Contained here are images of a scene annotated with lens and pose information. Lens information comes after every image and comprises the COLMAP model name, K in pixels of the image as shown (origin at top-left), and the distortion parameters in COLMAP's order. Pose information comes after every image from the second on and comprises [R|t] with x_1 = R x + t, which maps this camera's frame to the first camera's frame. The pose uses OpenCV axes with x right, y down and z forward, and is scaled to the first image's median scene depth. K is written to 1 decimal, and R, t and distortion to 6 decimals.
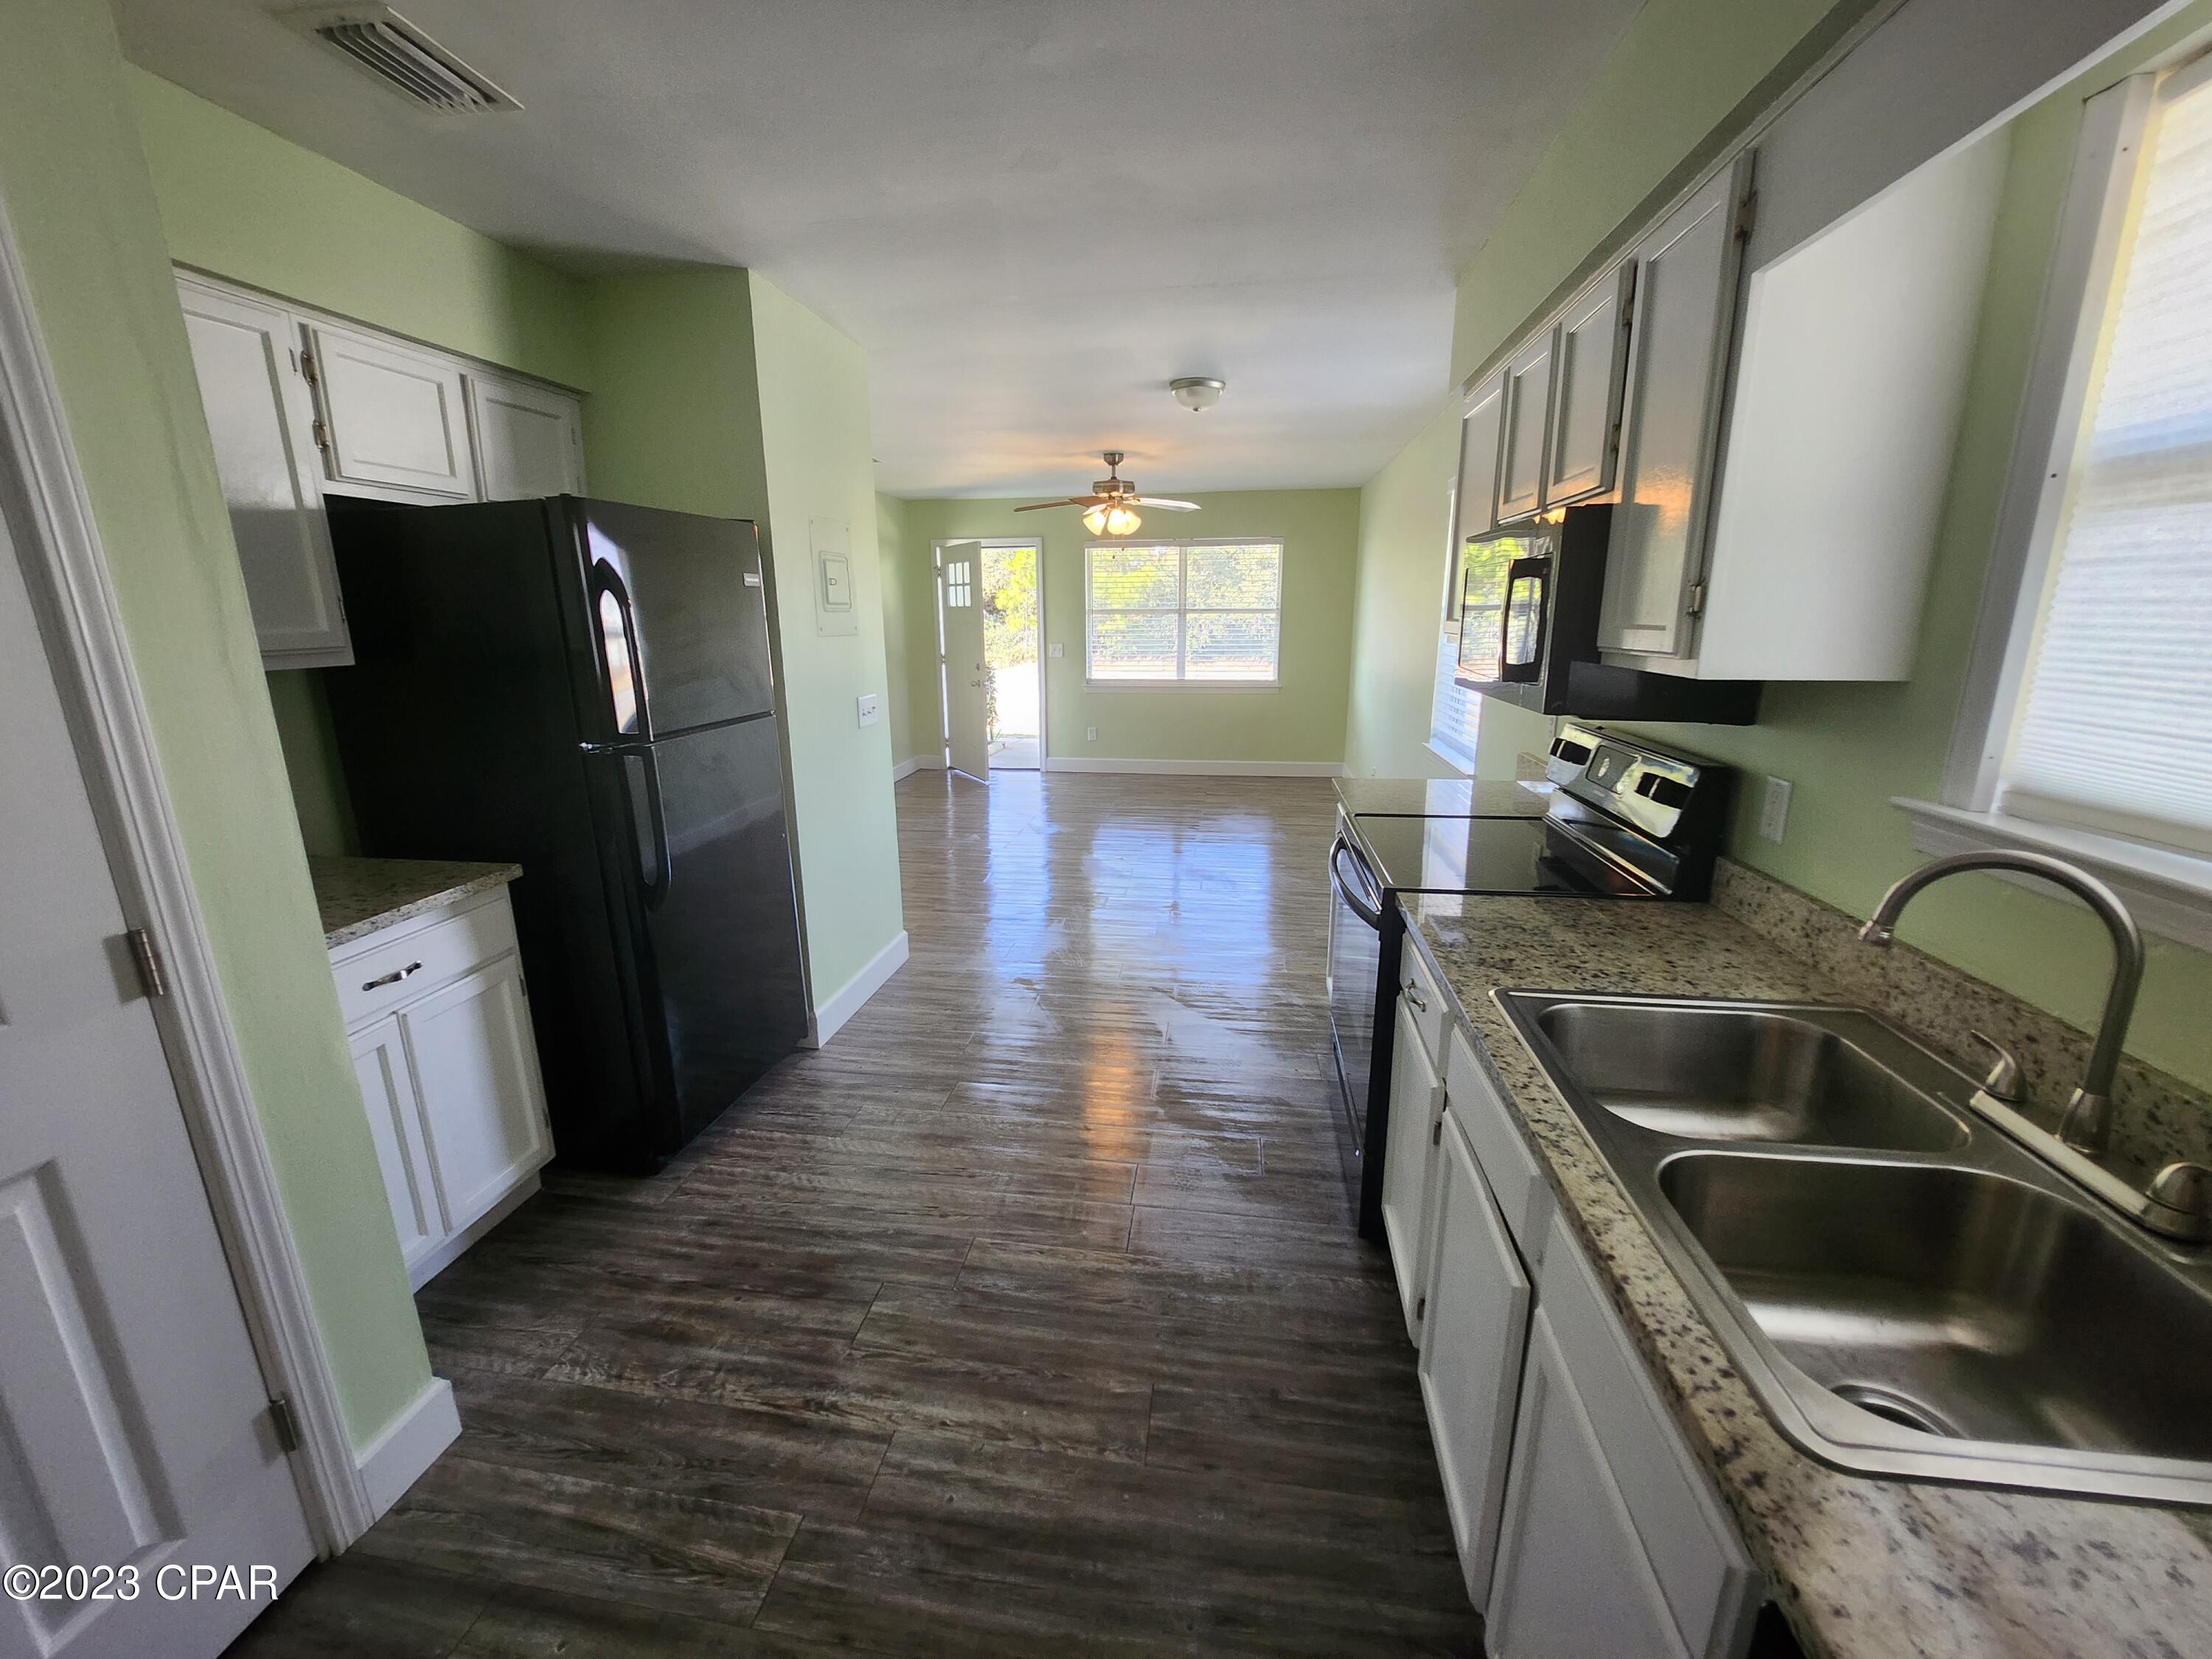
lens RADIAL K [[897.5, 0, 1103.2], [0, 897.5, 801.3], [0, 0, 1]] dist [-0.022389, -0.000324]
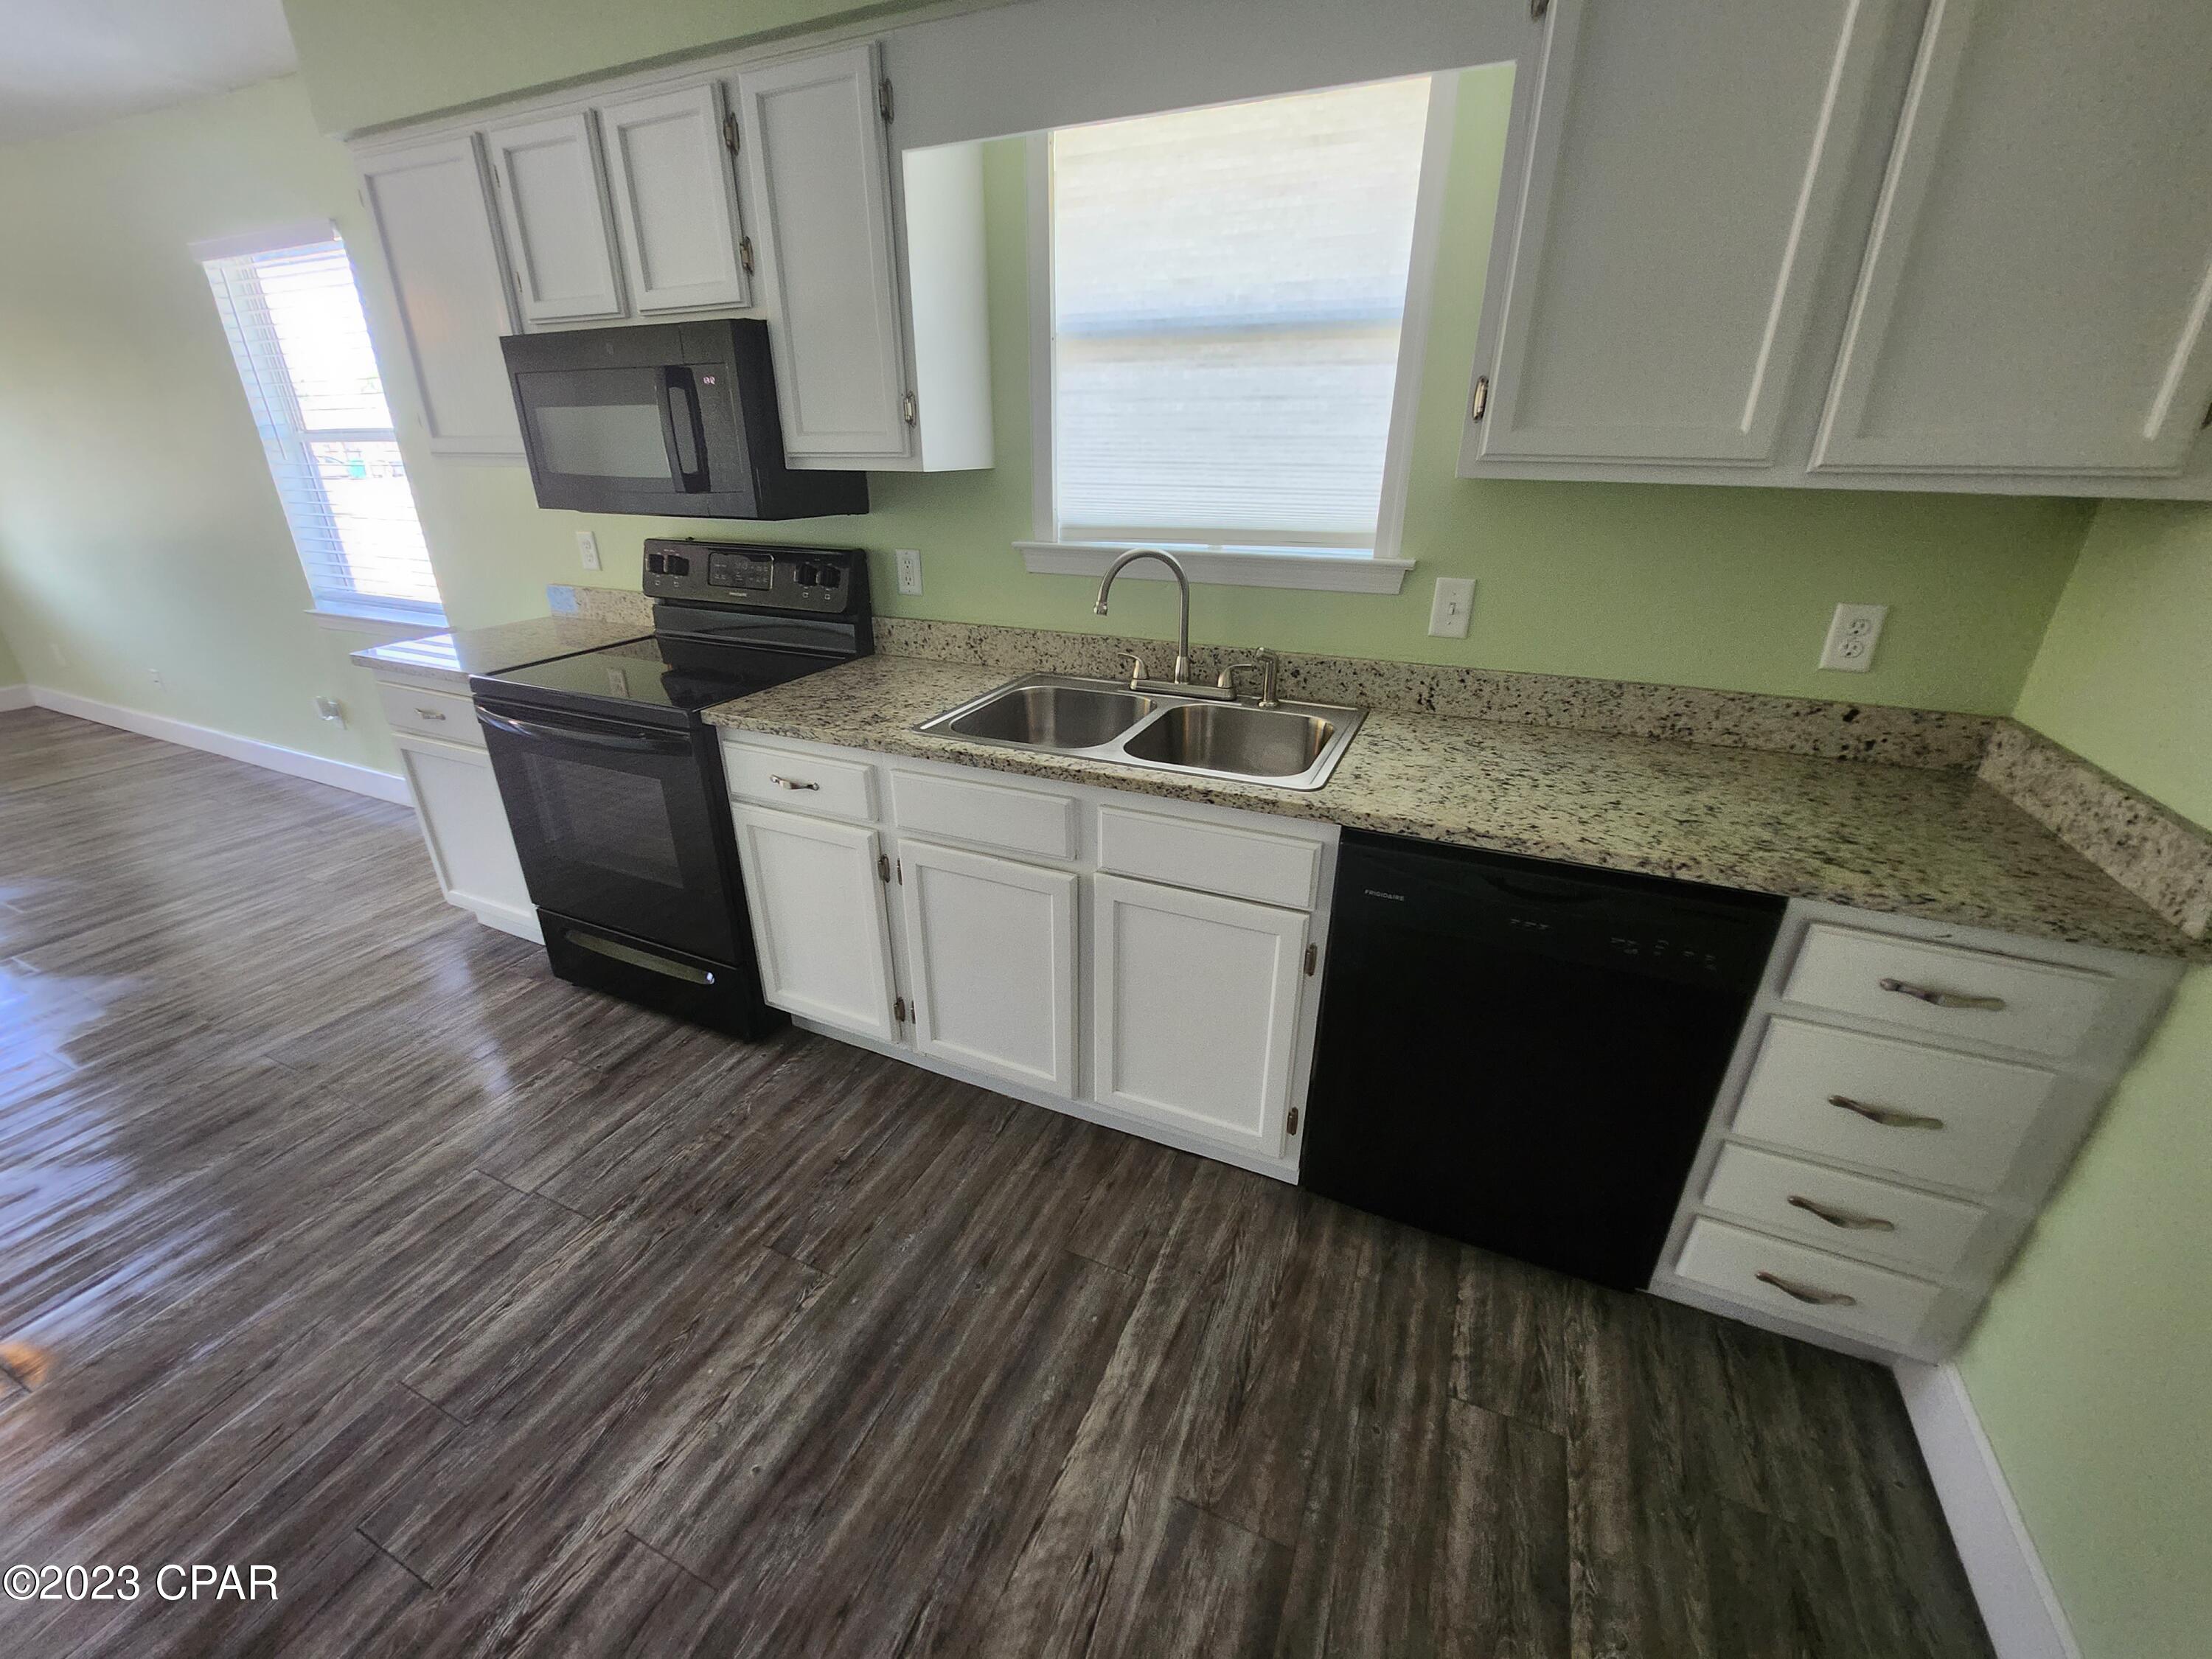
lens RADIAL K [[878.4, 0, 1106.0], [0, 878.4, 829.5], [0, 0, 1]] dist [-0.021705, -0.000116]
pose [[0.258234, -0.381875, 0.887405, -0.569277], [0.198078, 0.919974, 0.338250, -0.022062], [-0.945558, 0.088428, 0.313209, 0.321913]]
